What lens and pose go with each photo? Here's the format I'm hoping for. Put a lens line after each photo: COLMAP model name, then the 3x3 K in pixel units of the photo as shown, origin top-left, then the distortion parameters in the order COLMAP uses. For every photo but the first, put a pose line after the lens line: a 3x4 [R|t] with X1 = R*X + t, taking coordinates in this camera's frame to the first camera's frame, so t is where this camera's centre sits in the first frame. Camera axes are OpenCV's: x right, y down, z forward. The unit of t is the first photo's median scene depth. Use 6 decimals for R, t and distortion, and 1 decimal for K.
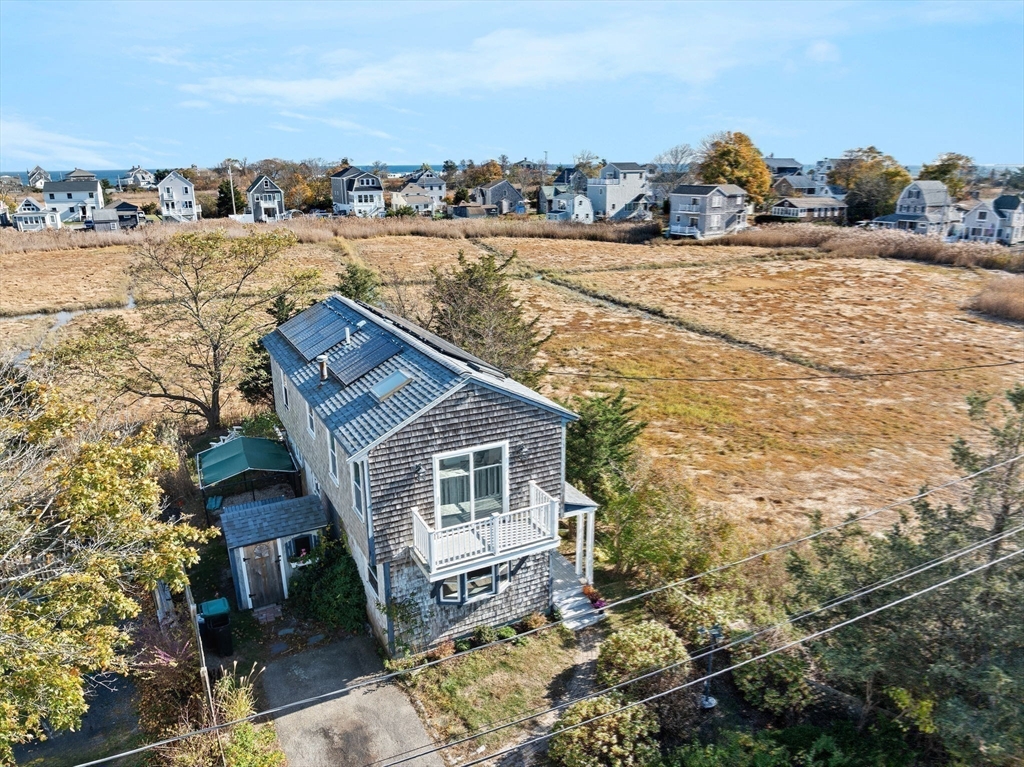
lens RADIAL K [[719.6, 0, 507.4], [0, 719.6, 382.8], [0, 0, 1]] dist [-0.040660, 0.001126]
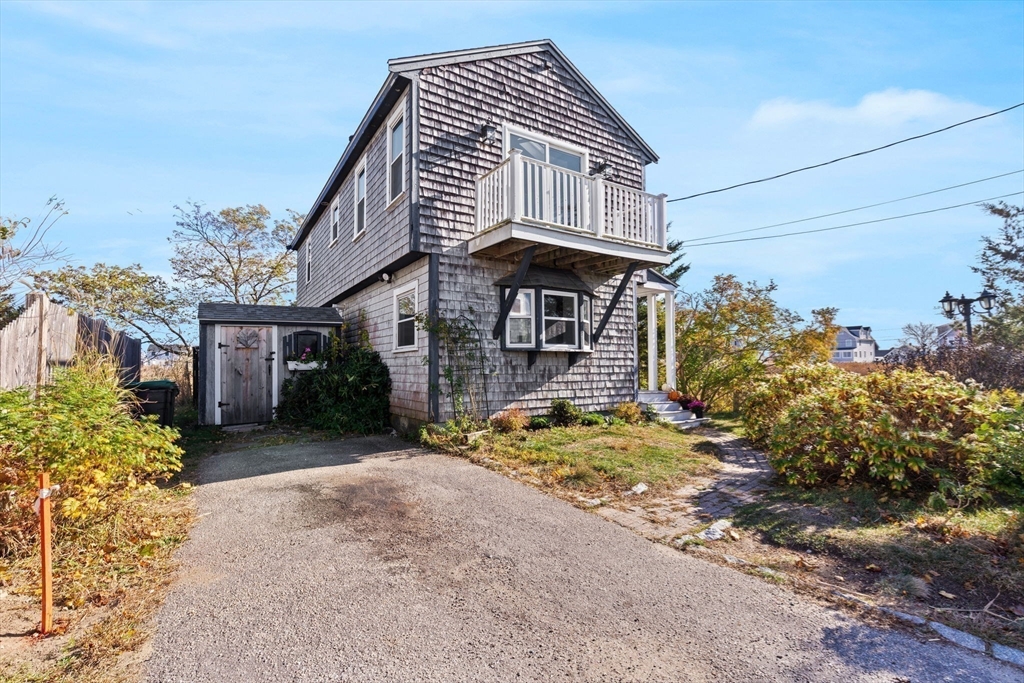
lens RADIAL K [[457.1, 0, 513.6], [0, 457.1, 347.1], [0, 0, 1]] dist [0.001145, -0.000714]
pose [[0.995079, 0.006038, 0.098904, -0.133621], [0.026726, 0.944795, -0.326571, 0.462077], [-0.095416, 0.327607, 0.939984, 0.606241]]
